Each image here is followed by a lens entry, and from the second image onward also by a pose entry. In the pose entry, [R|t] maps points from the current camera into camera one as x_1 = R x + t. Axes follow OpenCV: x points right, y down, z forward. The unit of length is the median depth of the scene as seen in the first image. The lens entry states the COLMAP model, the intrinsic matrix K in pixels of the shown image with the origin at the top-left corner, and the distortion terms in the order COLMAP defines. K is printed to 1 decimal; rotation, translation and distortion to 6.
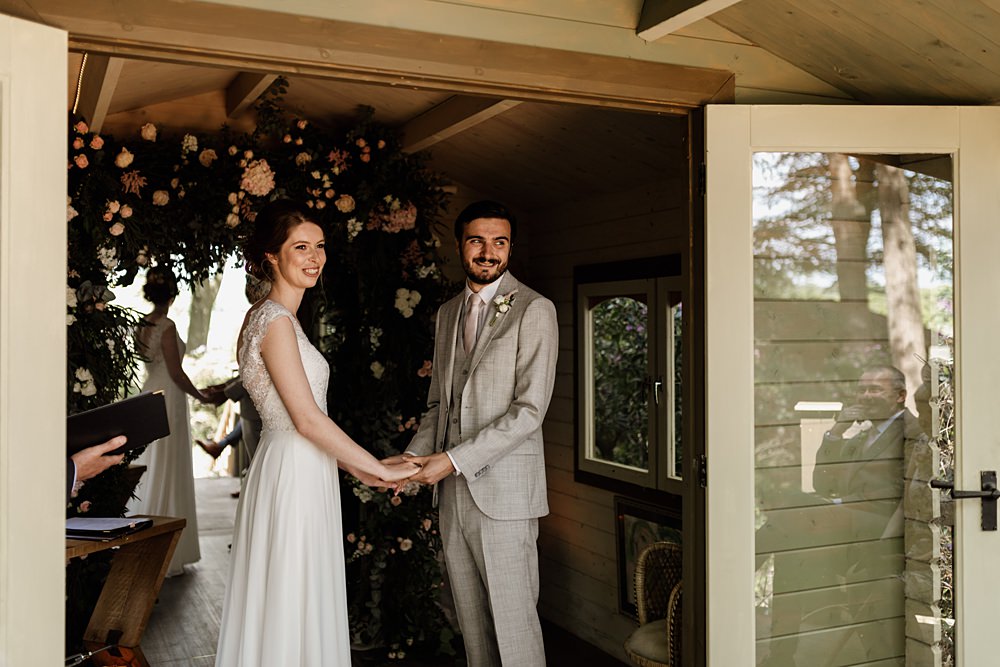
lens RADIAL K [[1002.0, 0, 492.4], [0, 1002.0, 317.1], [0, 0, 1]] dist [0.000216, 0.010718]
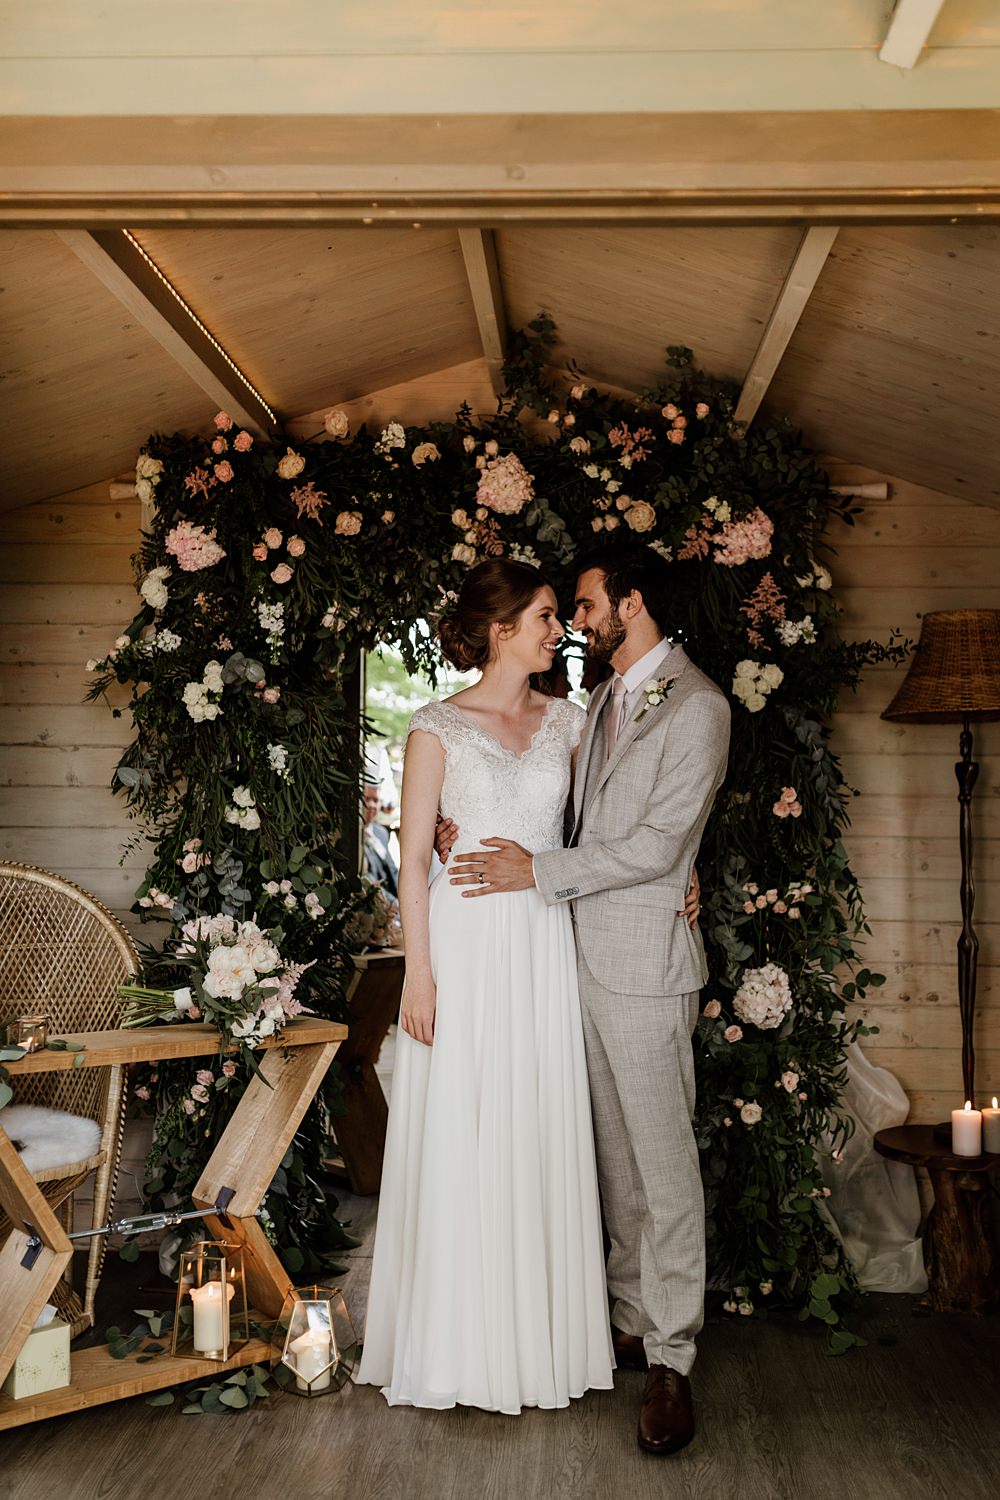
lens RADIAL K [[1554.5, 0, 506.0], [0, 1554.5, 745.0], [0, 0, 1]] dist [0.002067, -0.008719]
pose [[0.888760, -0.004188, -0.458353, 0.205592], [-0.006722, 0.999732, -0.022167, 0.042369], [0.458323, 0.022782, 0.888494, 0.161891]]
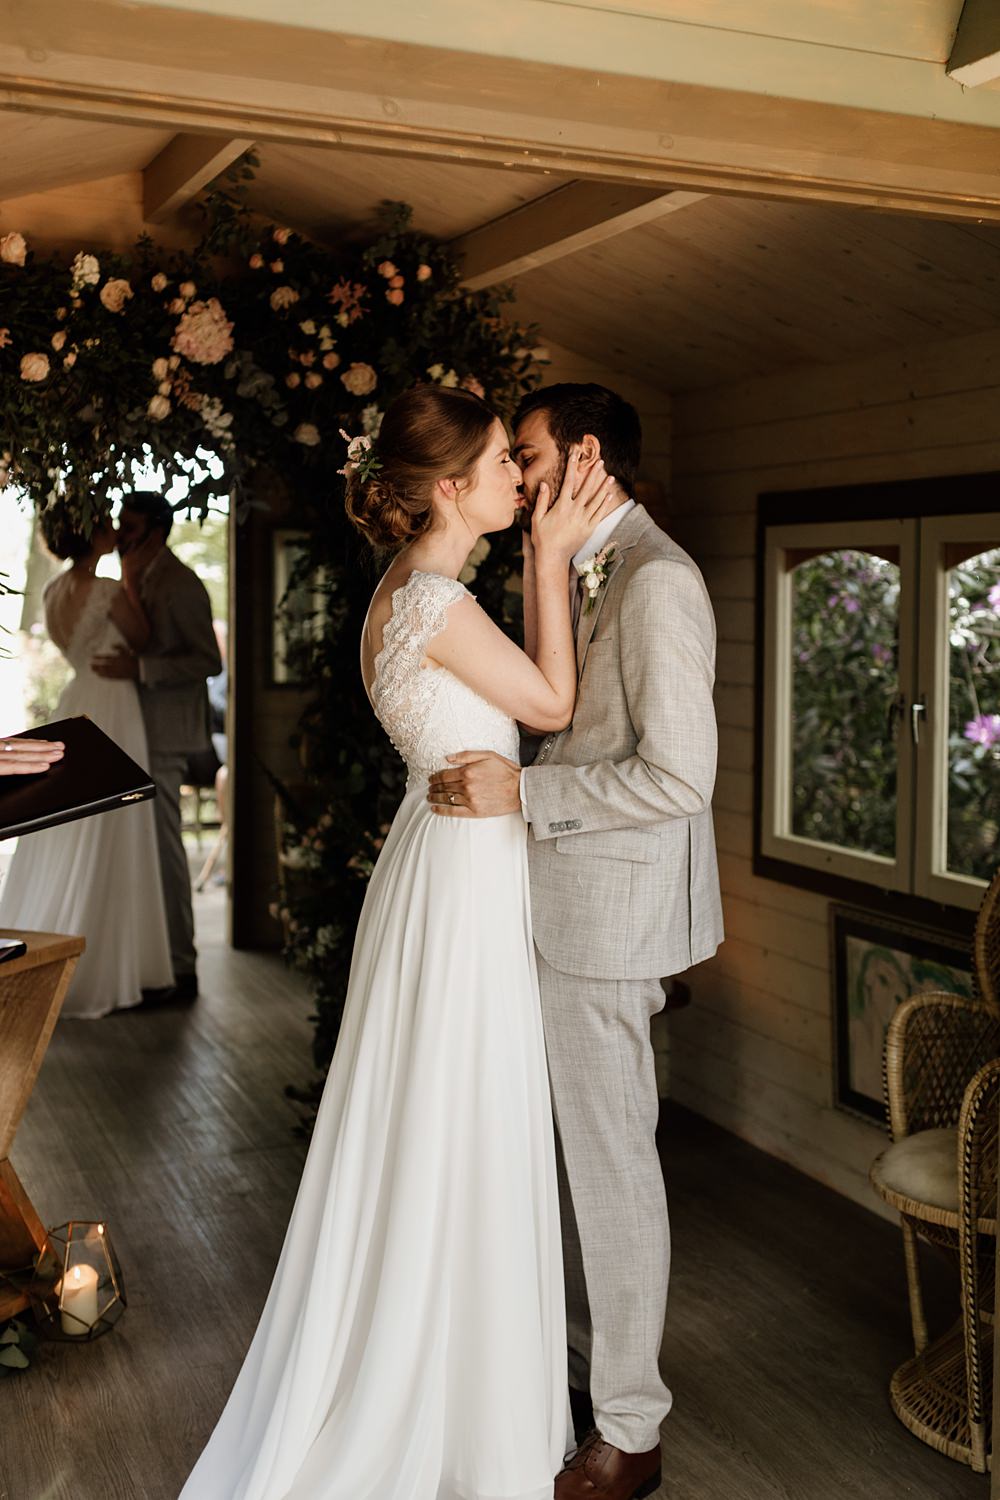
lens RADIAL K [[1728.8, 0, 509.0], [0, 1728.8, 654.2], [0, 0, 1]] dist [0.003496, -0.011577]
pose [[0.999777, 0.010448, -0.018358, -0.044973], [-0.009552, 0.998789, 0.048270, -0.007608], [0.018840, -0.048084, 0.998666, 0.031236]]
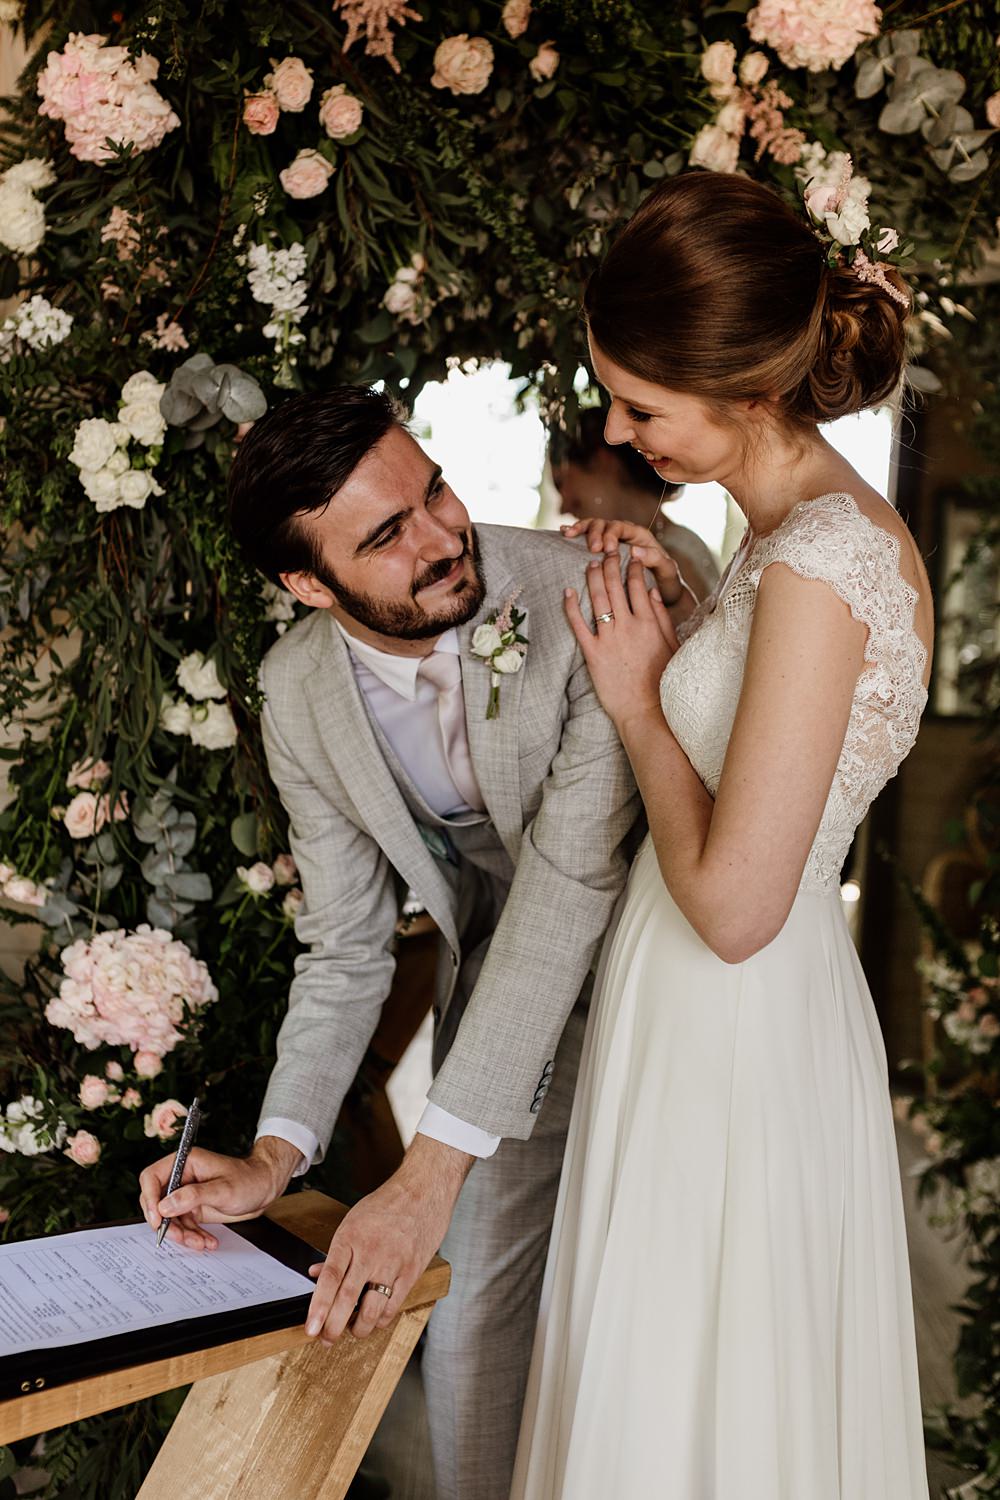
lens RADIAL K [[1576.3, 0, 454.0], [0, 1576.3, 682.4], [0, 0, 1]] dist [-0.006801, -0.003128]
pose [[0.895077, 0.075336, -0.439501, -0.124010], [-0.048127, 0.996189, 0.072745, 0.019181], [0.443307, -0.043961, 0.895291, 0.580460]]
